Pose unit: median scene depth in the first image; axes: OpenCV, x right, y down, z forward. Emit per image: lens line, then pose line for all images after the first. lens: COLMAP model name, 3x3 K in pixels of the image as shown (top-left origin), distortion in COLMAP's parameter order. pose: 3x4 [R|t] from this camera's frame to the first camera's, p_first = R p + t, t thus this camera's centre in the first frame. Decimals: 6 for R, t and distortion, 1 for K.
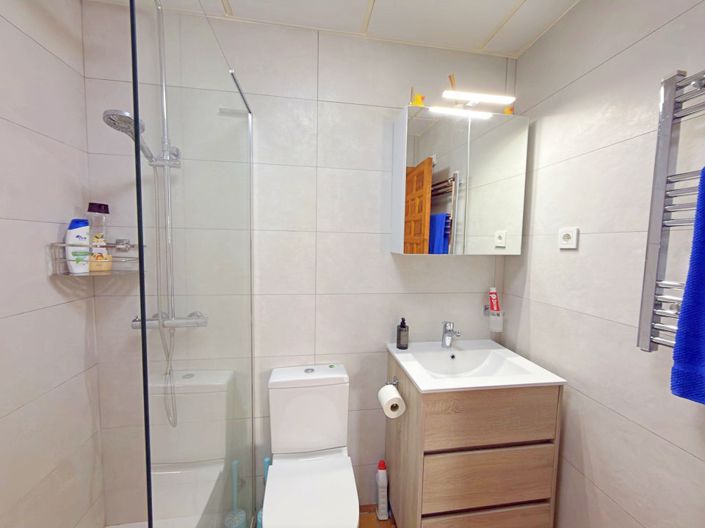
lens RADIAL K [[282.5, 0, 352.5], [0, 282.5, 265.0], [0, 0, 1]] dist [0.001229, -0.000034]
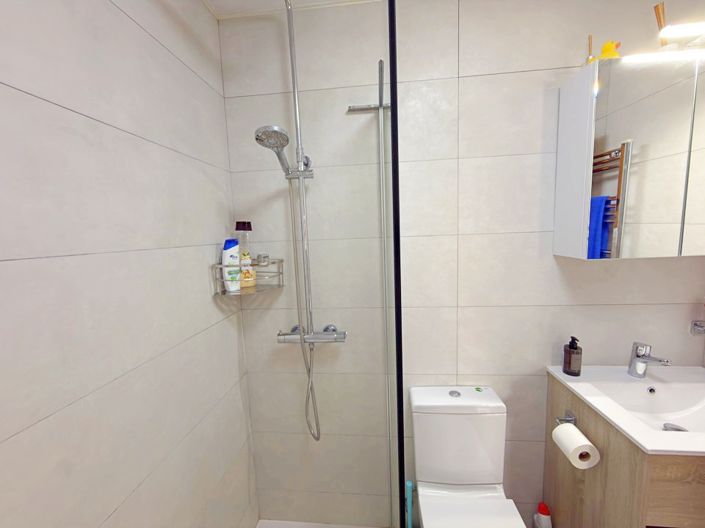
lens RADIAL K [[282.5, 0, 353.1], [0, 282.5, 264.8], [0, 0, 1]] dist [0.001229, -0.000034]
pose [[0.968545, -0.028259, -0.247228, -0.243872], [0.039265, 0.998440, 0.039700, -0.079168], [0.245721, -0.048159, 0.968144, 0.093993]]
